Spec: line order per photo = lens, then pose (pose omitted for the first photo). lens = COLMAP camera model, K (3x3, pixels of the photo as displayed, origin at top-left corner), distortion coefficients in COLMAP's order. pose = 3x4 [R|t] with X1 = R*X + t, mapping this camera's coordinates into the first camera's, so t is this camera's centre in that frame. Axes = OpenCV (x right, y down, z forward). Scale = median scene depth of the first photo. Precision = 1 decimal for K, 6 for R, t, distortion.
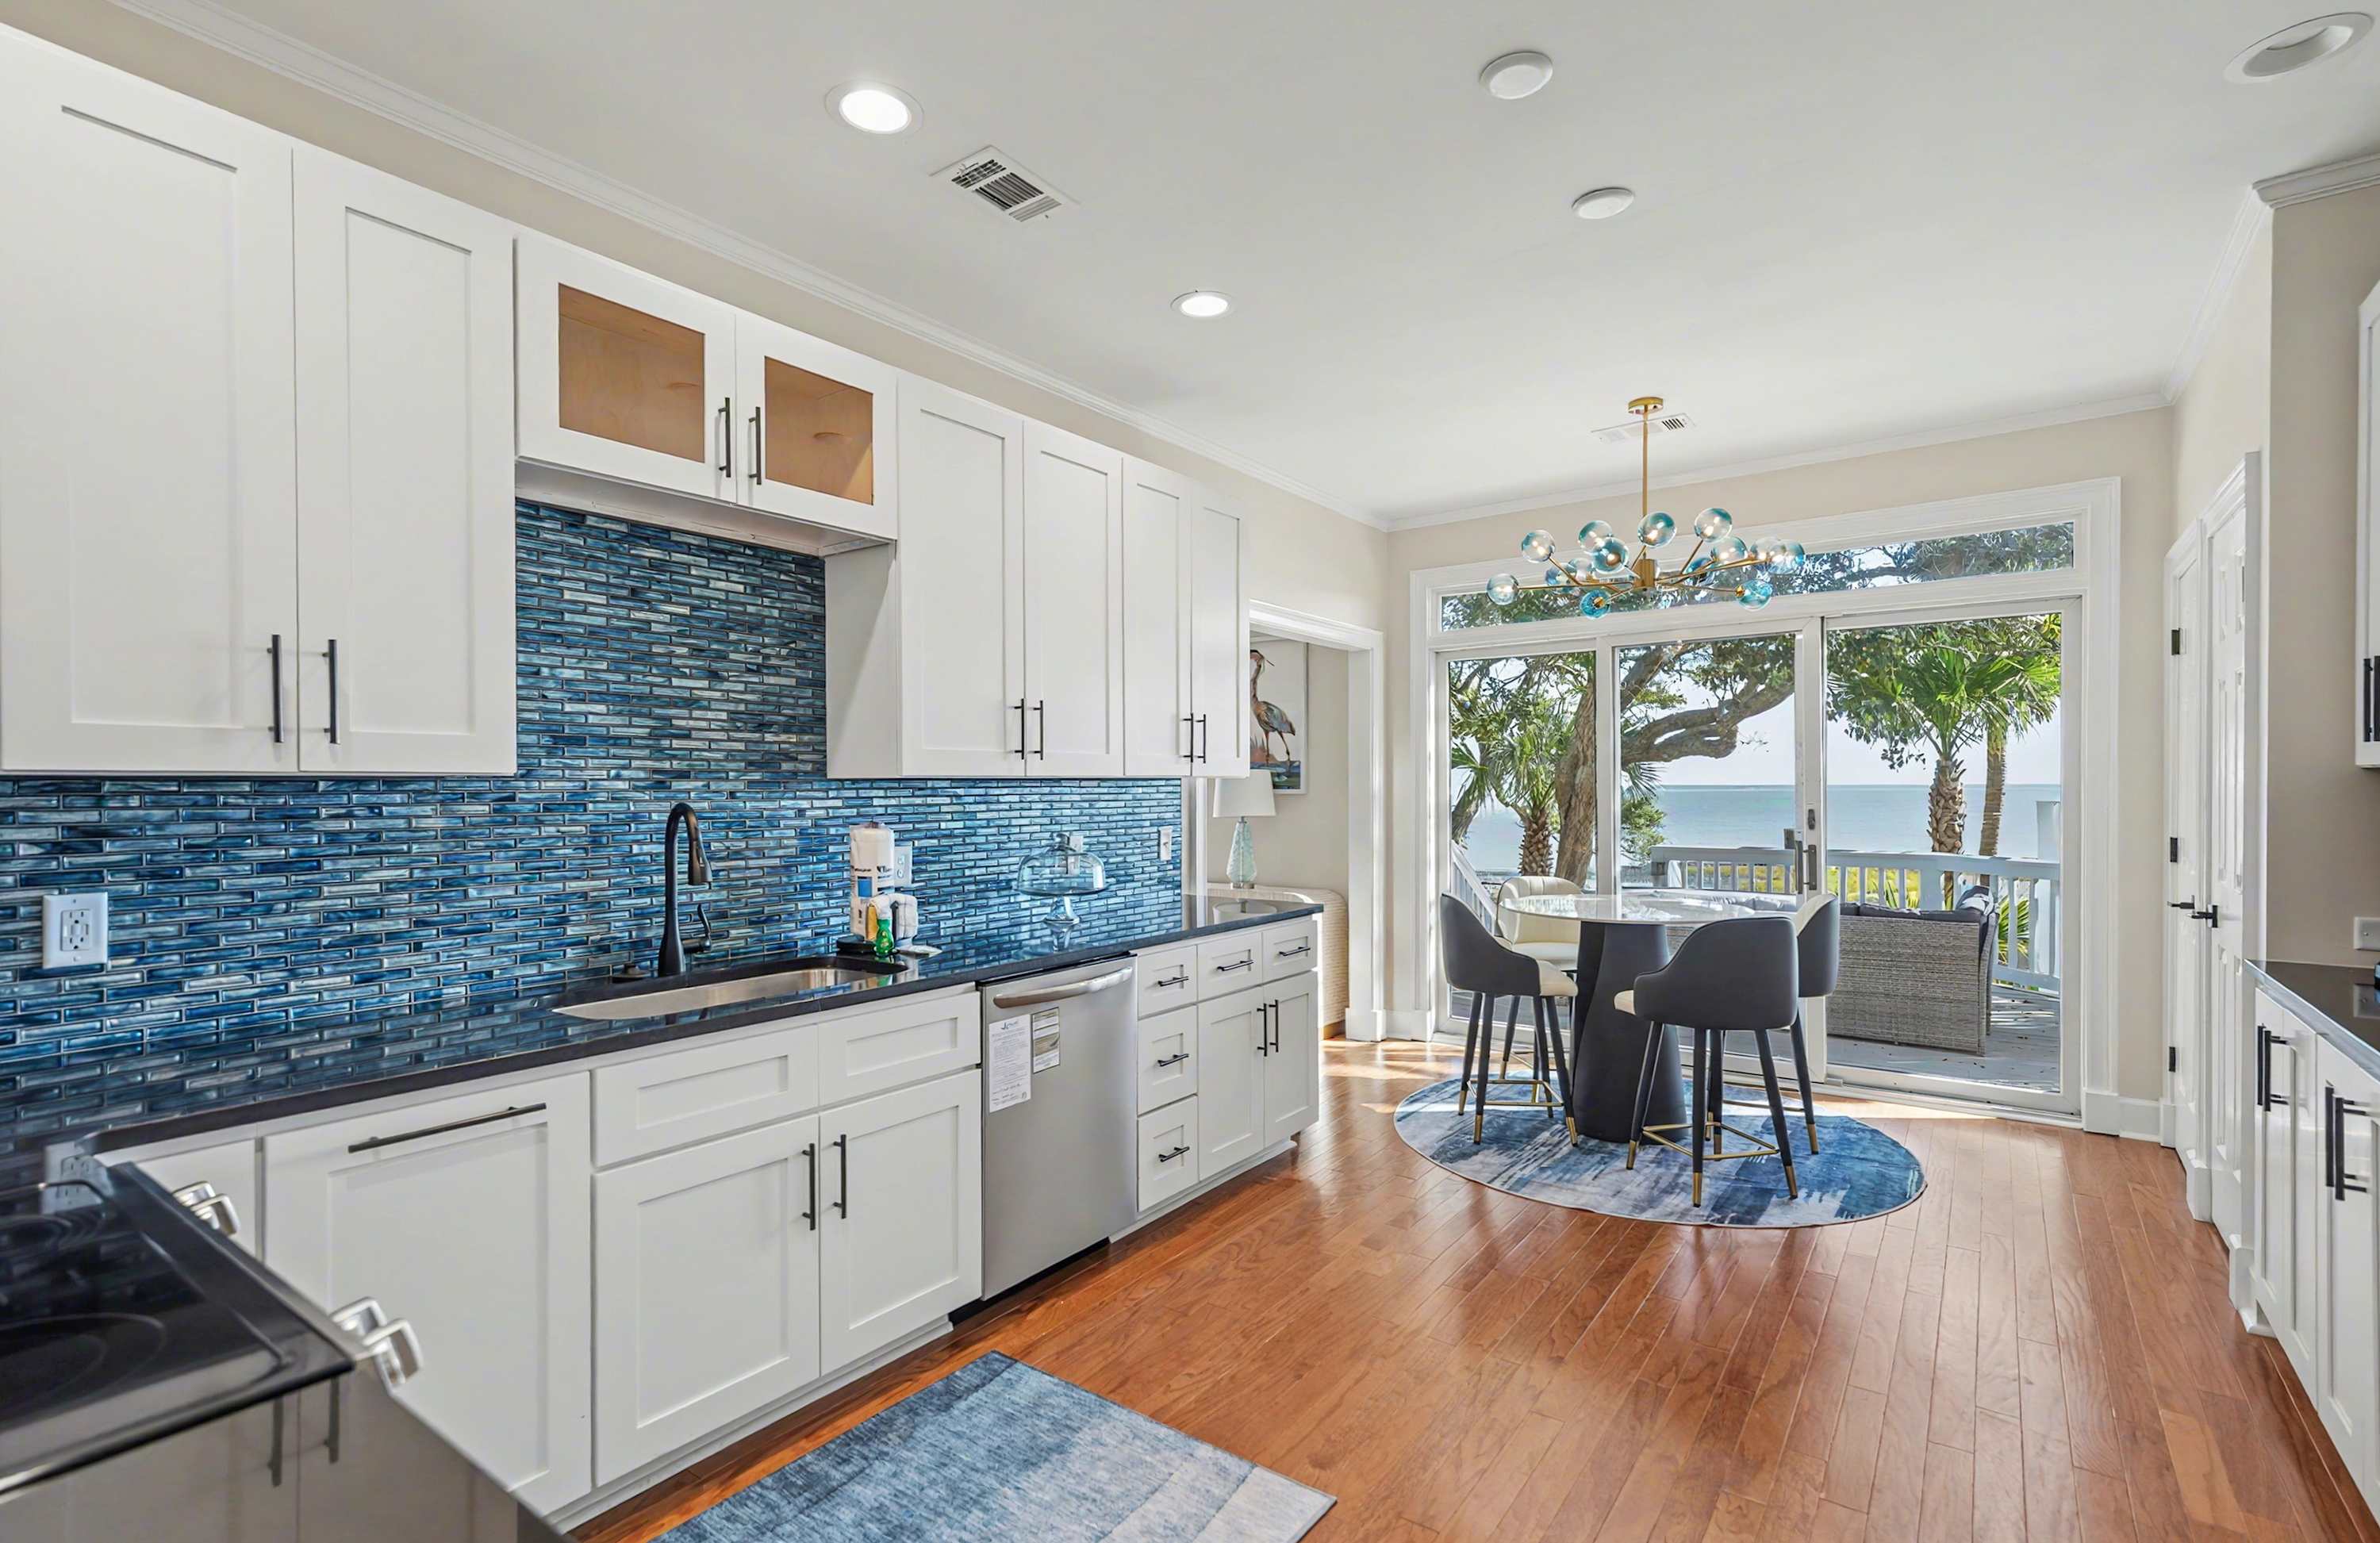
lens RADIAL K [[1086.4, 0, 1190.0], [0, 1086.4, 771.5], [0, 0, 1]] dist [0.001661, 0.000433]
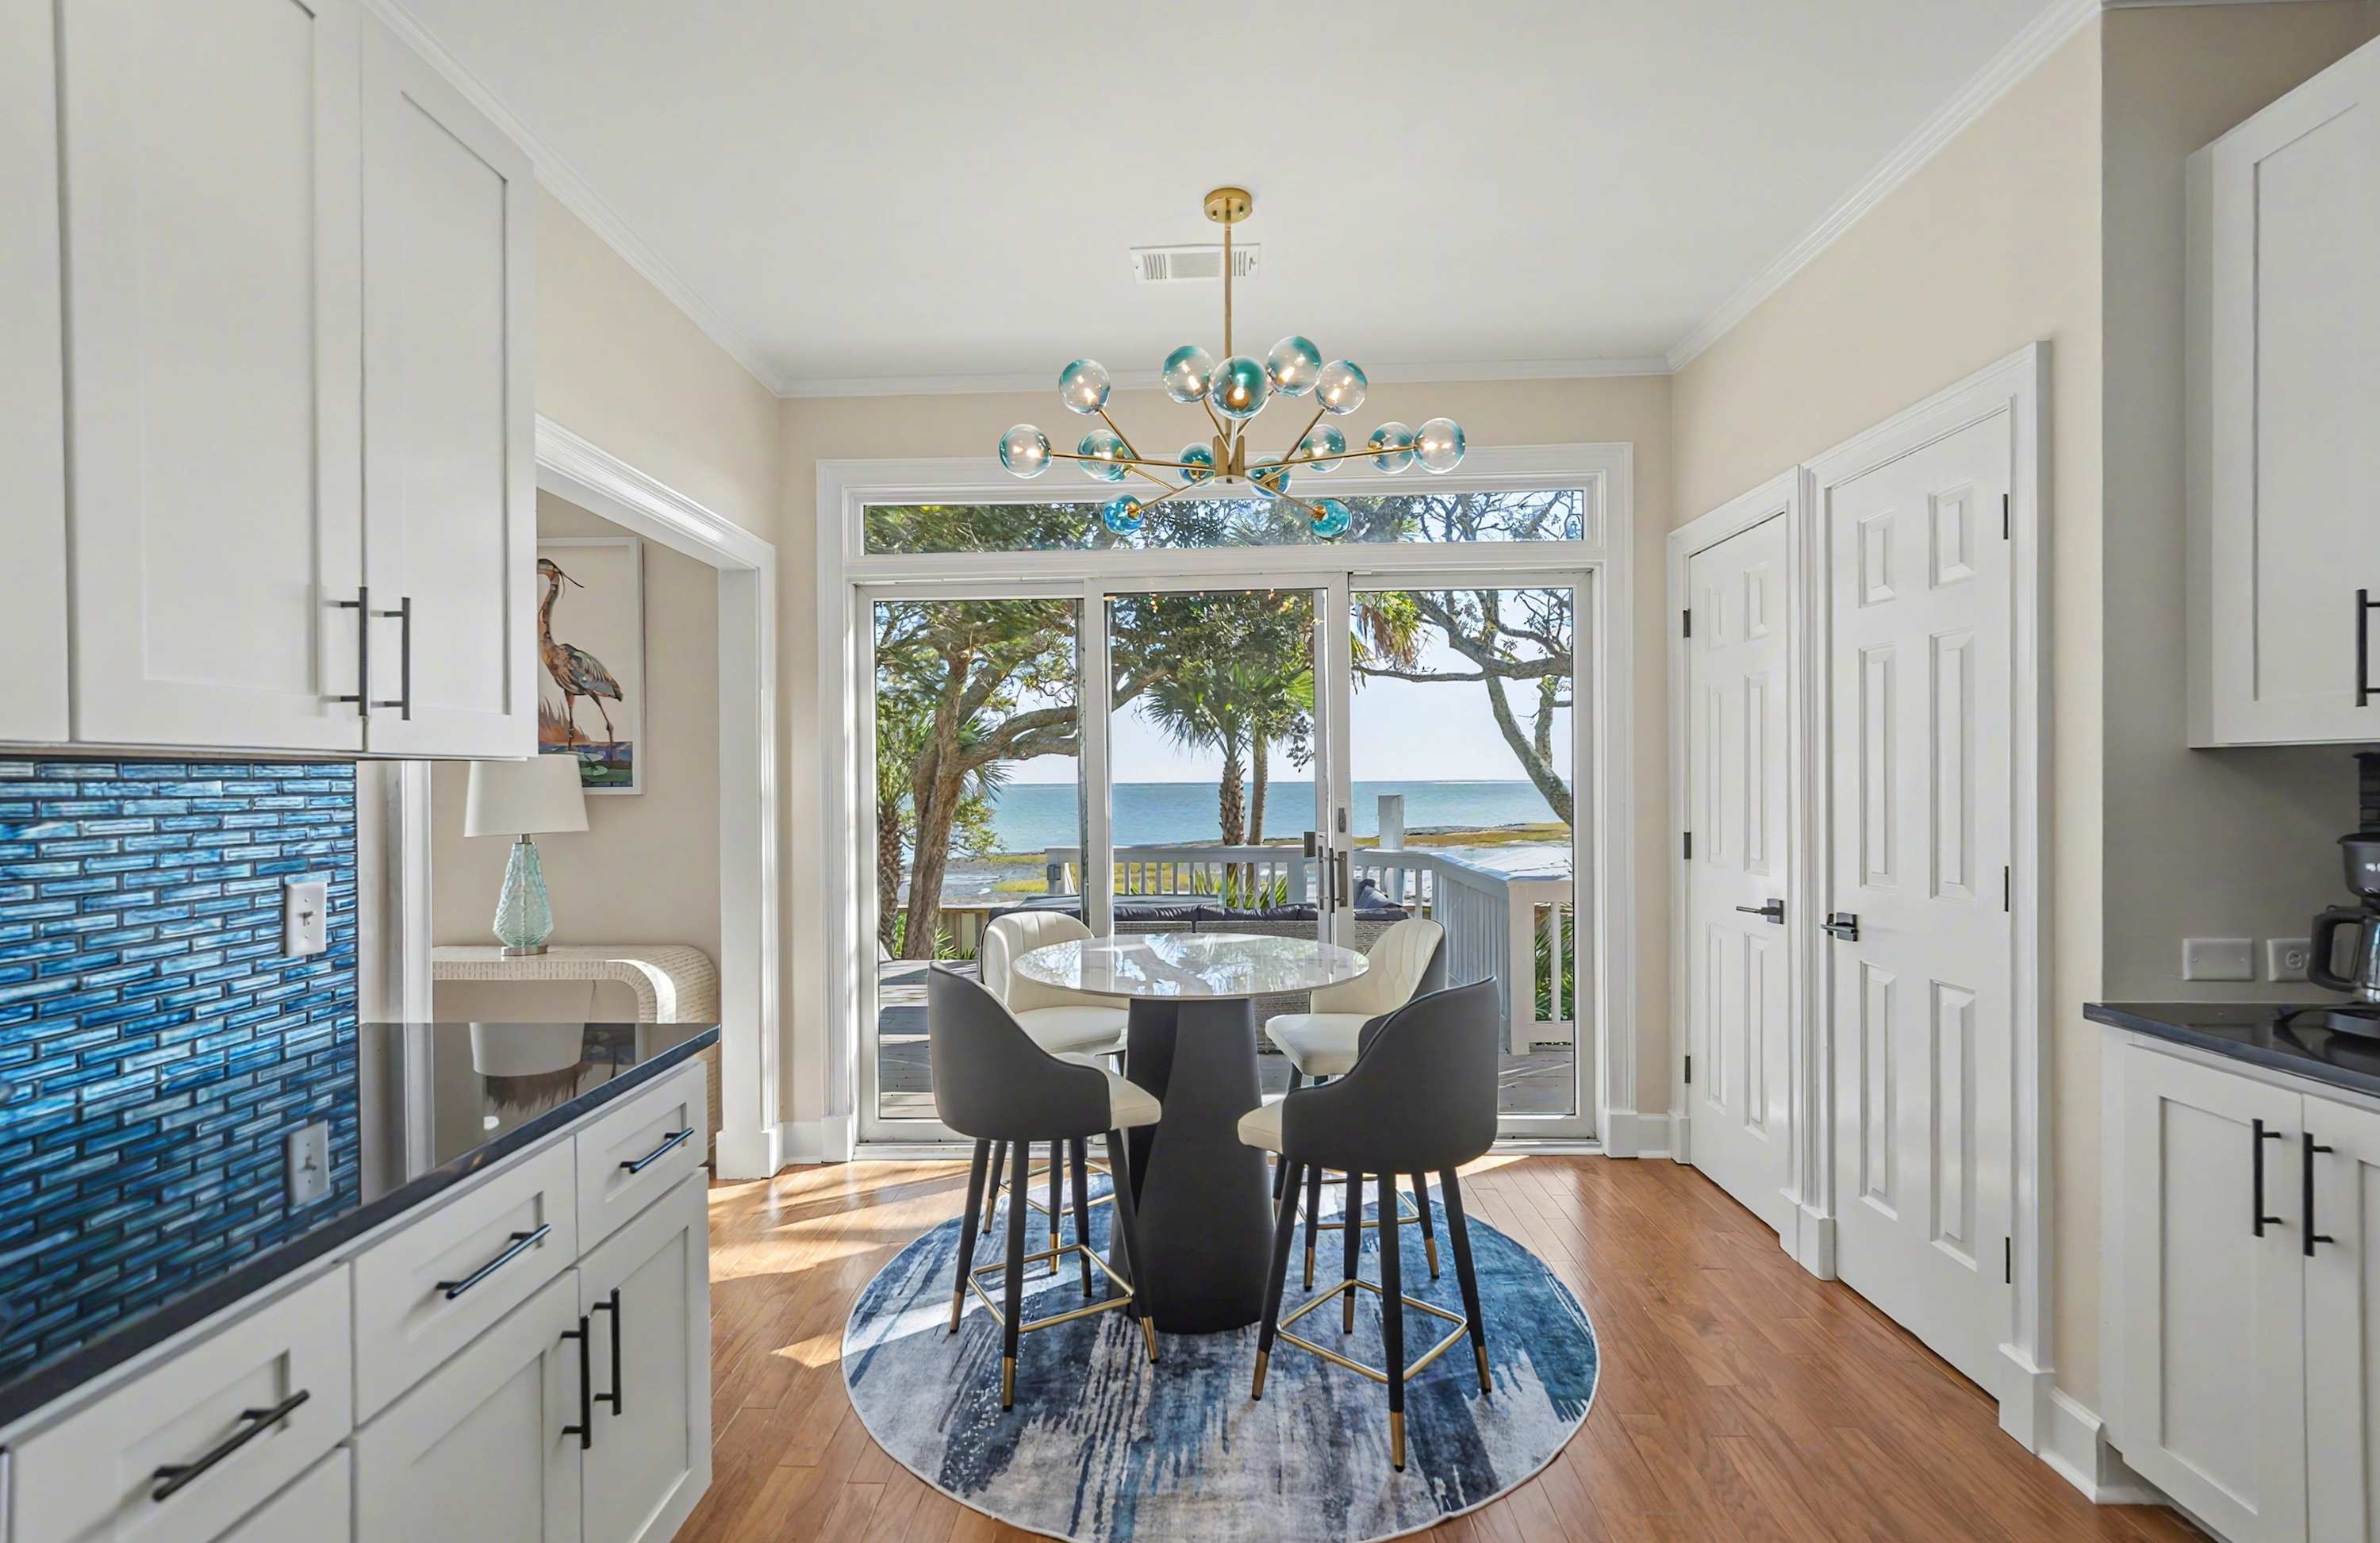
lens RADIAL K [[1009.4, 0, 1141.3], [0, 1009.4, 788.9], [0, 0, 1]] dist [0.002099, 0.000097]
pose [[0.829249, -0.005868, 0.558848, 0.026211], [-0.003128, 0.999880, 0.015140, 0.009972], [-0.558870, -0.014303, 0.829132, 0.471207]]
